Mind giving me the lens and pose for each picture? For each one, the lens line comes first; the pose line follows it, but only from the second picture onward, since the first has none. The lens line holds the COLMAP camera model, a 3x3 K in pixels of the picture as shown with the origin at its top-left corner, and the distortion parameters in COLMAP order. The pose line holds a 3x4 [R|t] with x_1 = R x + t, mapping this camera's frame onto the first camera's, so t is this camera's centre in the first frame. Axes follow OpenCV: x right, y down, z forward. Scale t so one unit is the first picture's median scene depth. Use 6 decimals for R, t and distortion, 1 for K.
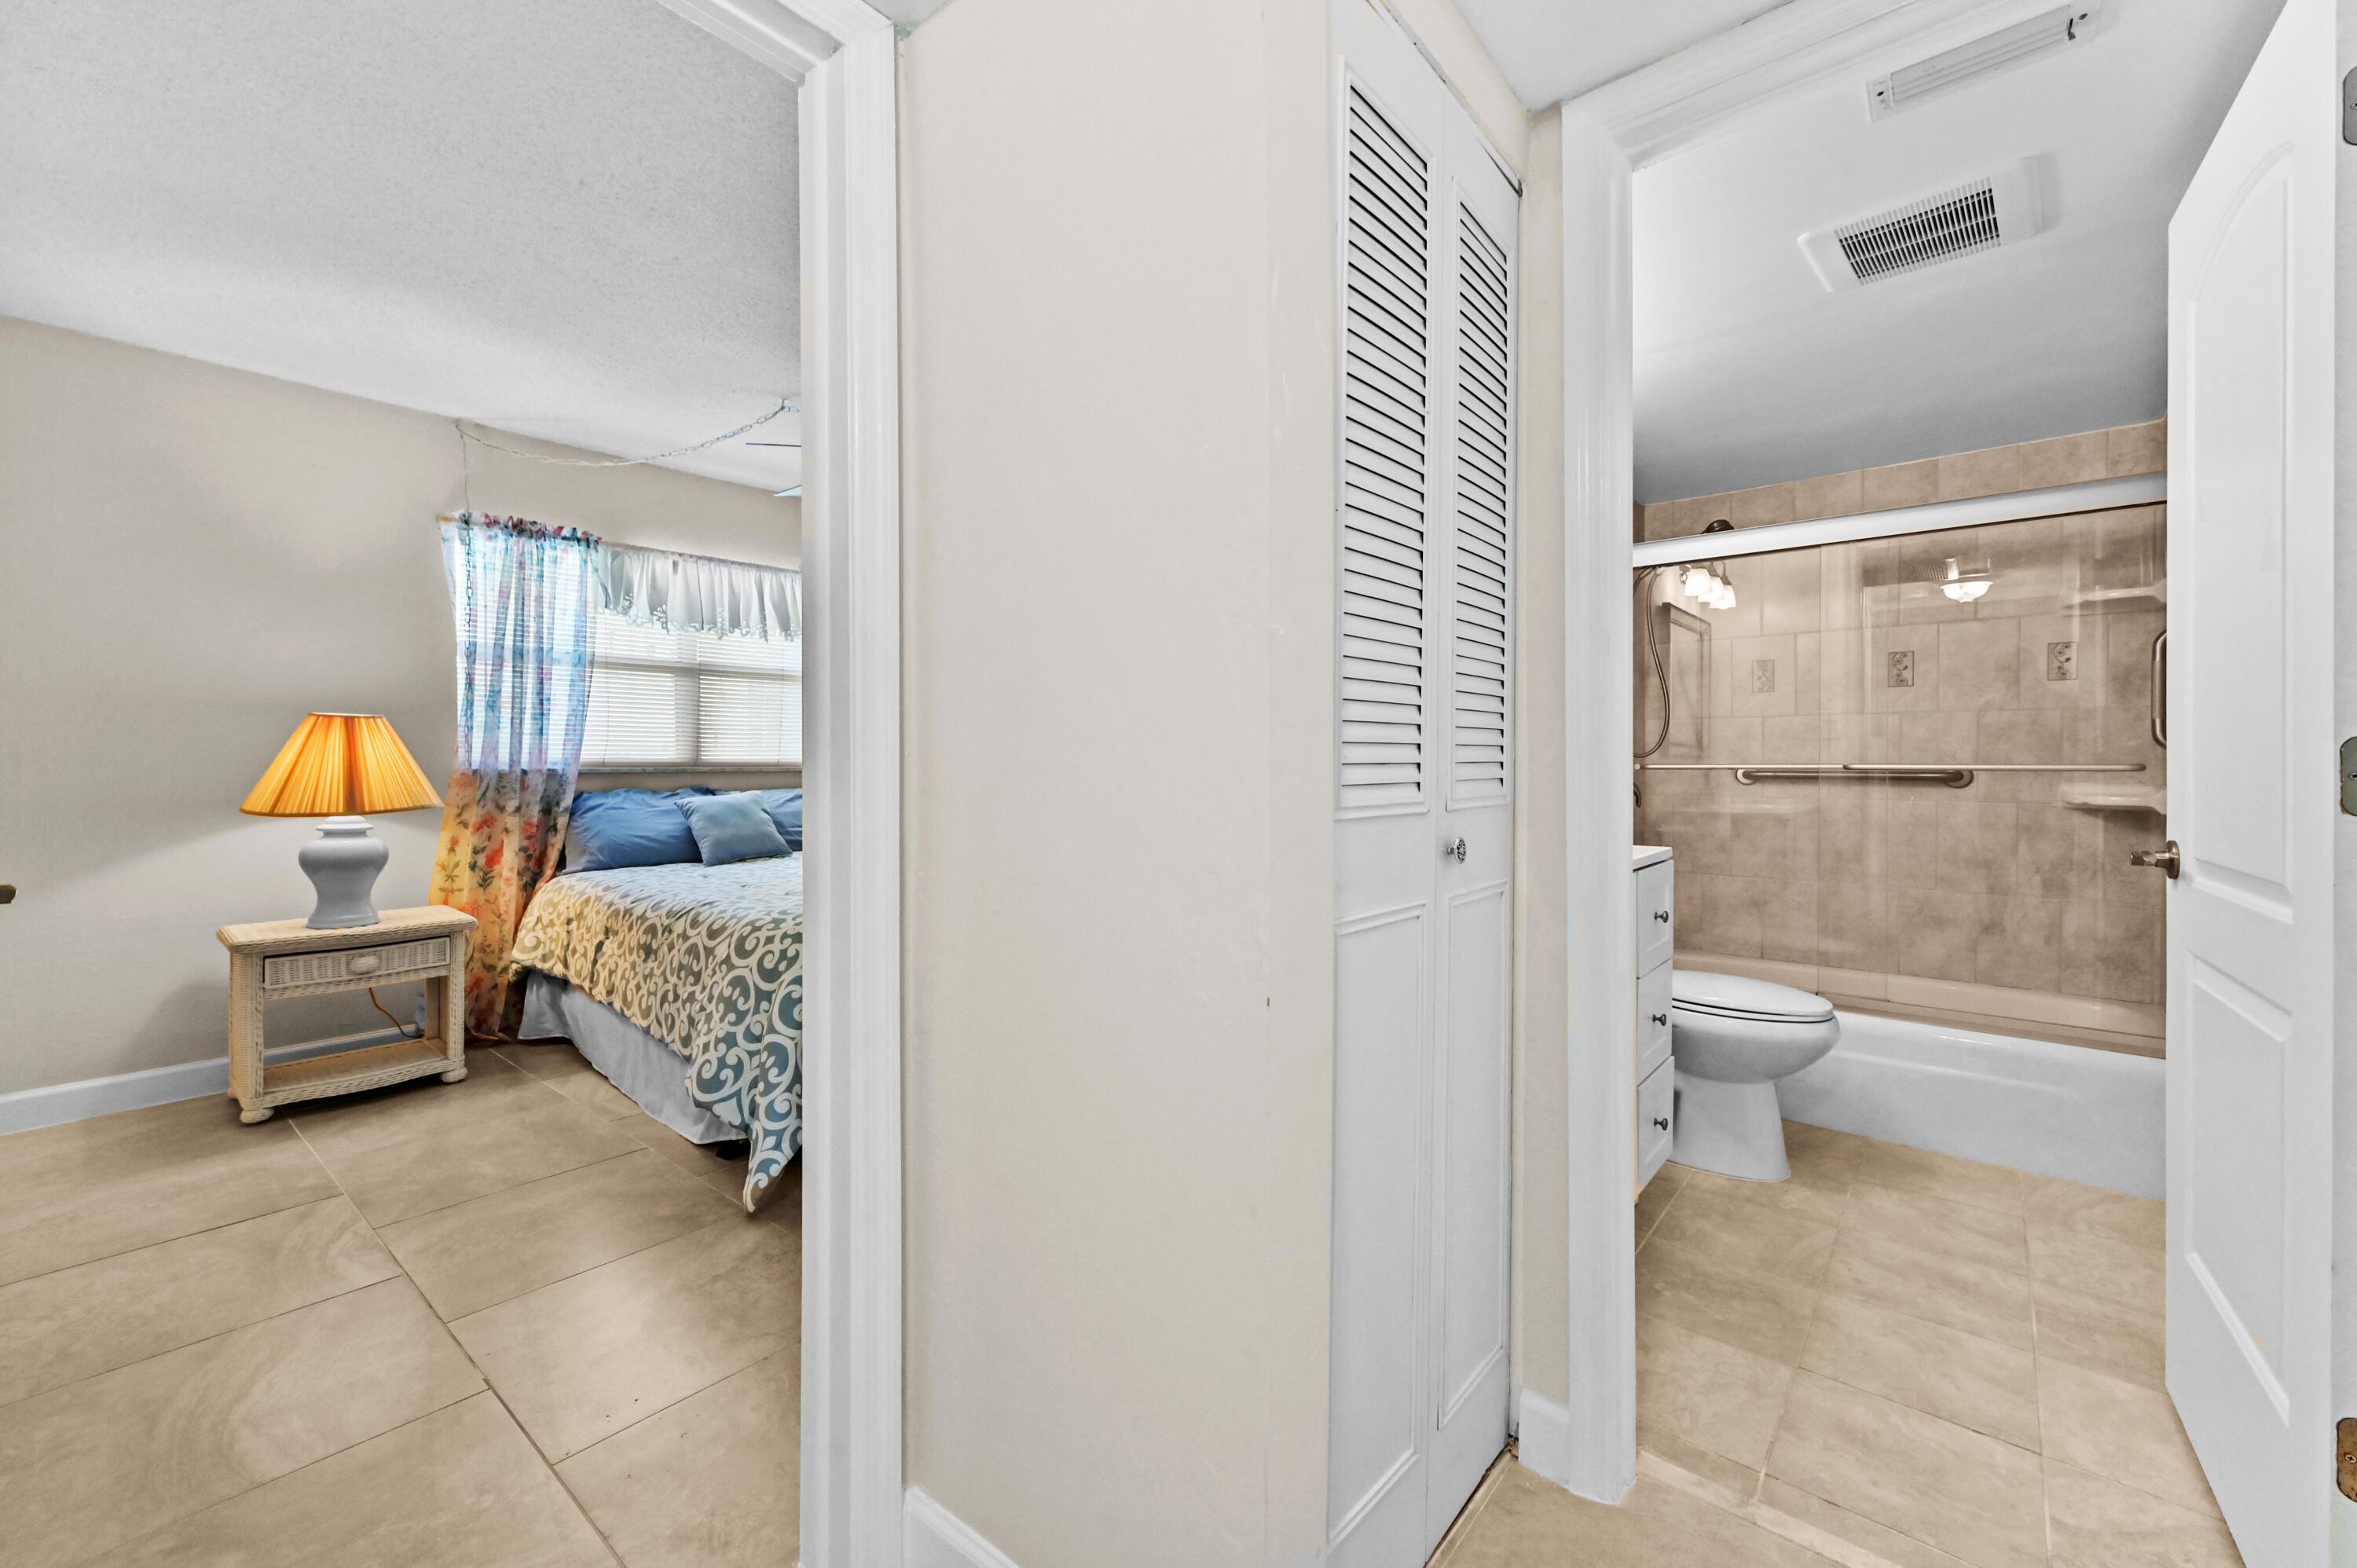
lens RADIAL K [[946.7, 0, 1180.8], [0, 946.7, 769.0], [0, 0, 1]] dist [0.013644, 0.001166]
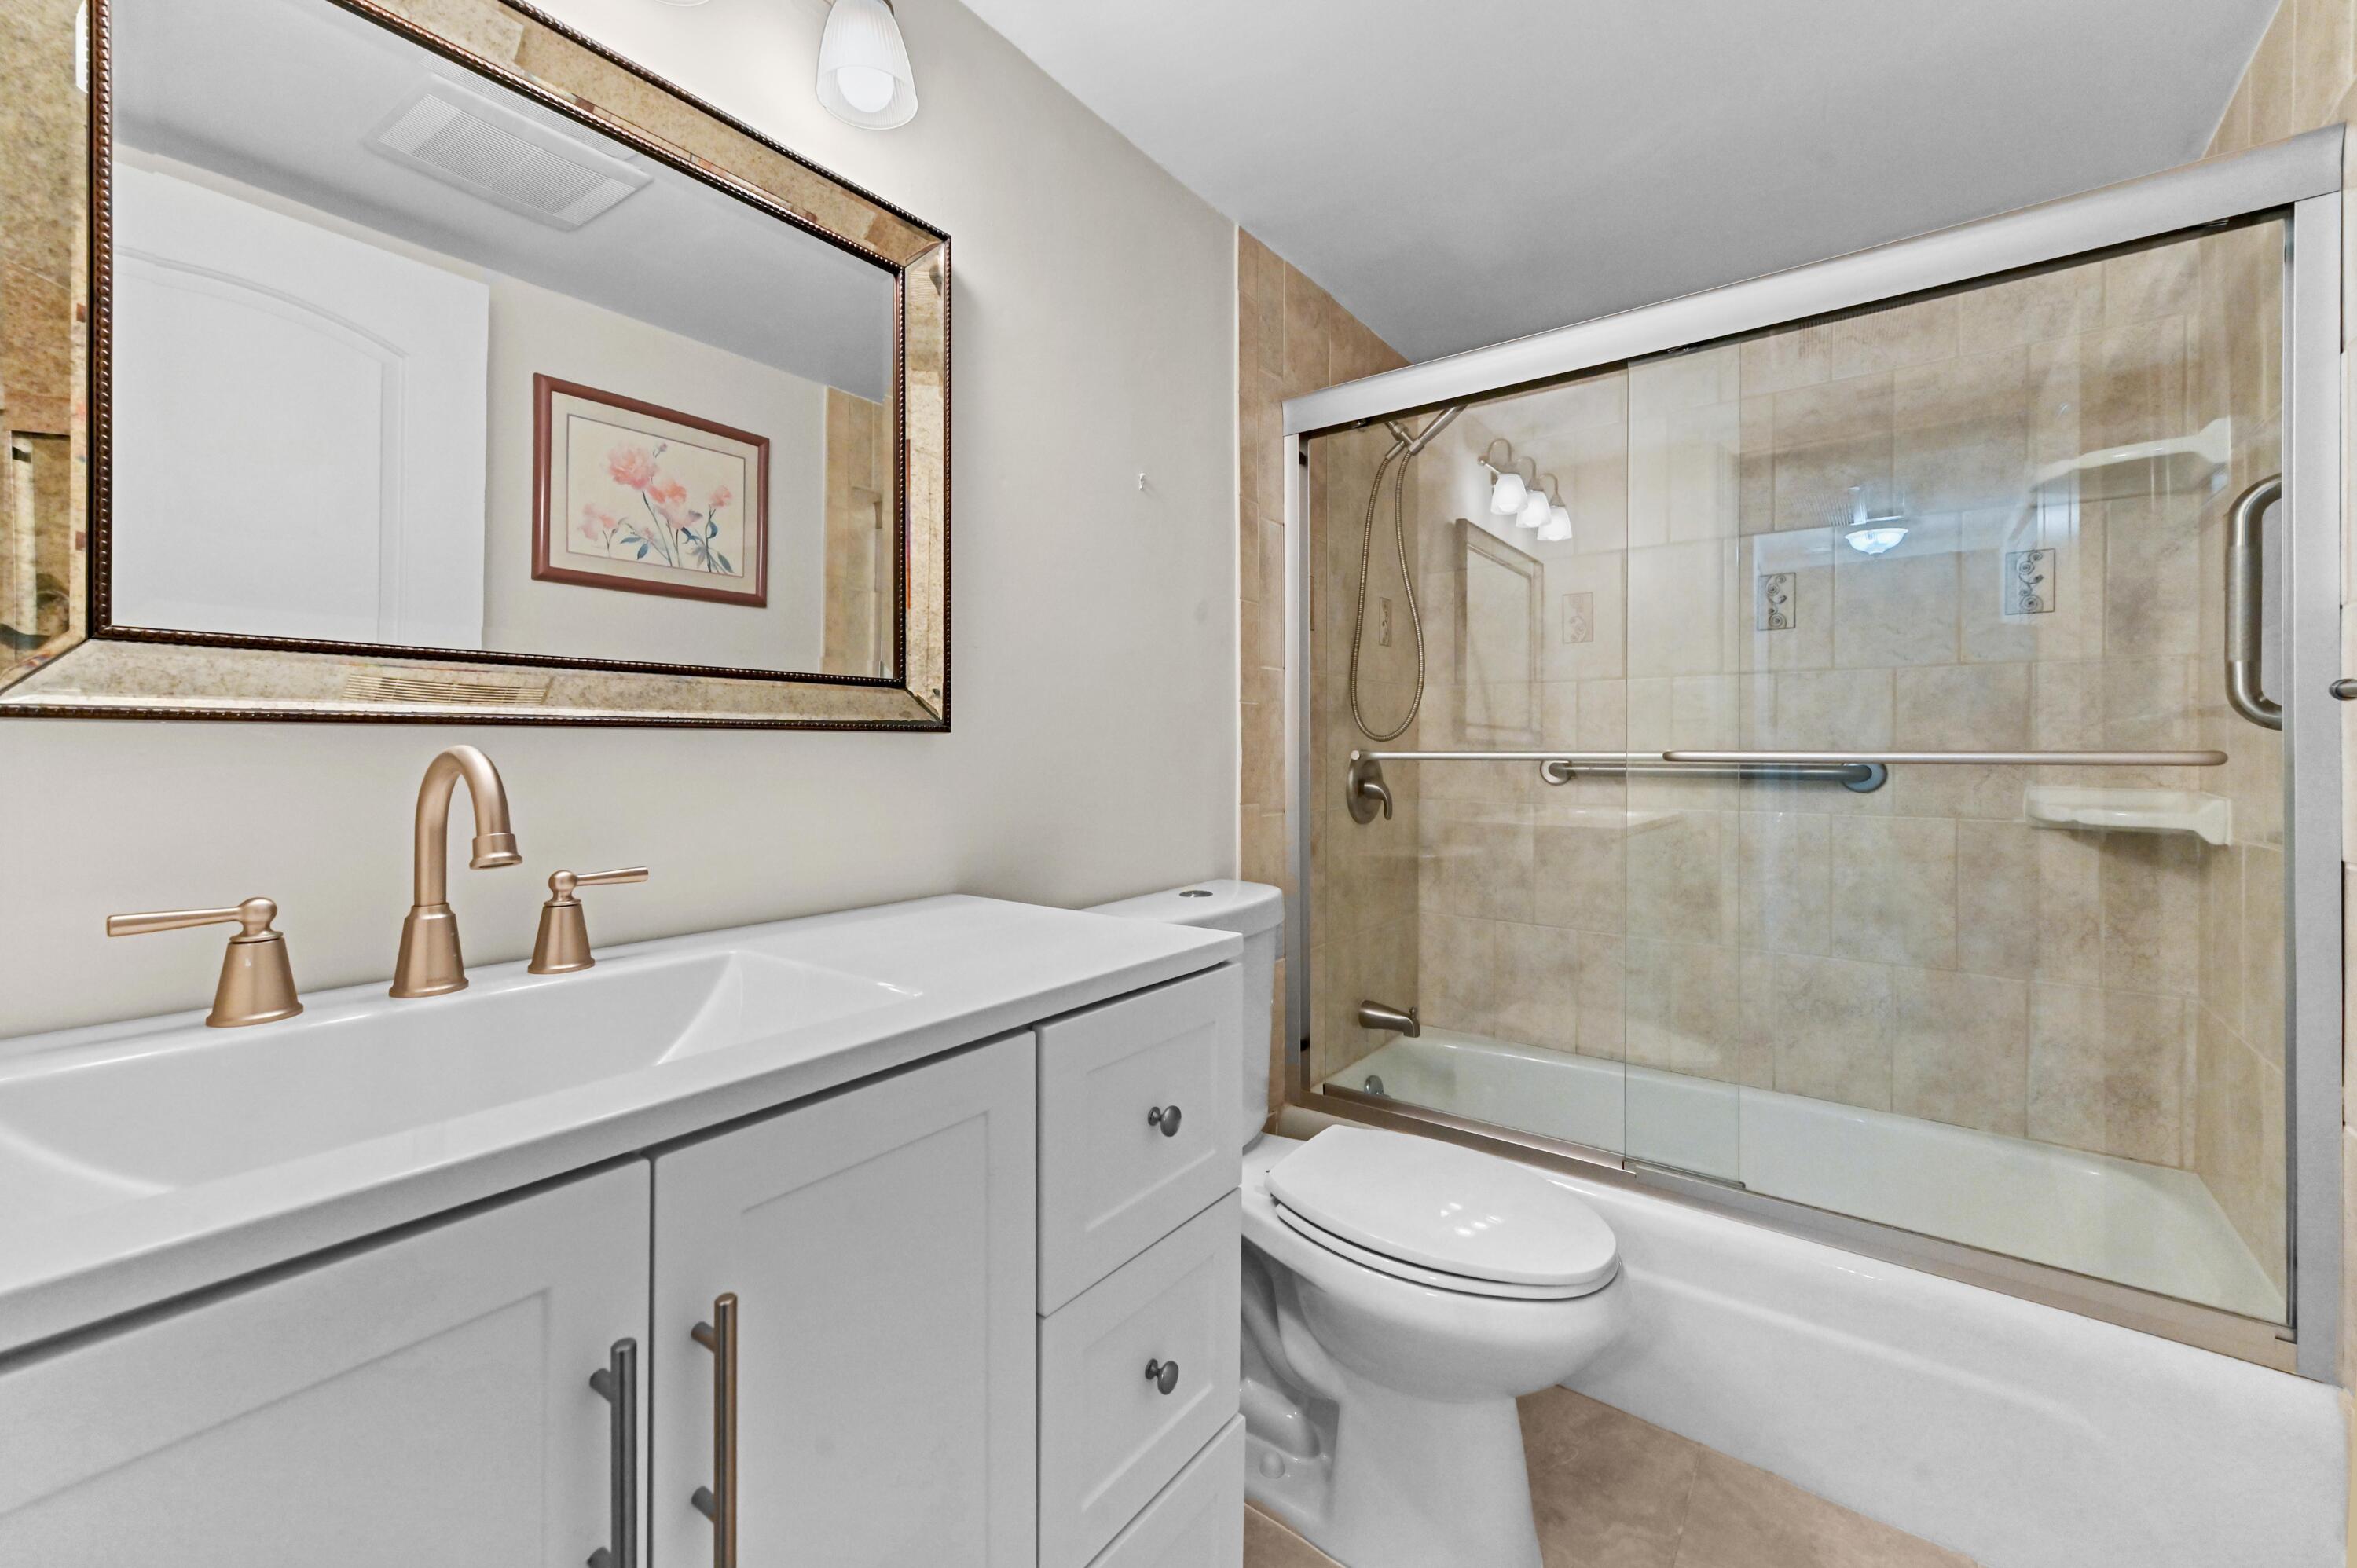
lens RADIAL K [[946.7, 0, 1180.2], [0, 946.7, 753.8], [0, 0, 1]] dist [0.013644, 0.001166]
pose [[0.998340, 0.004895, 0.057380, 0.330708], [-0.004402, 0.999952, -0.008715, 0.002401], [-0.057420, 0.008448, 0.998314, 0.402461]]
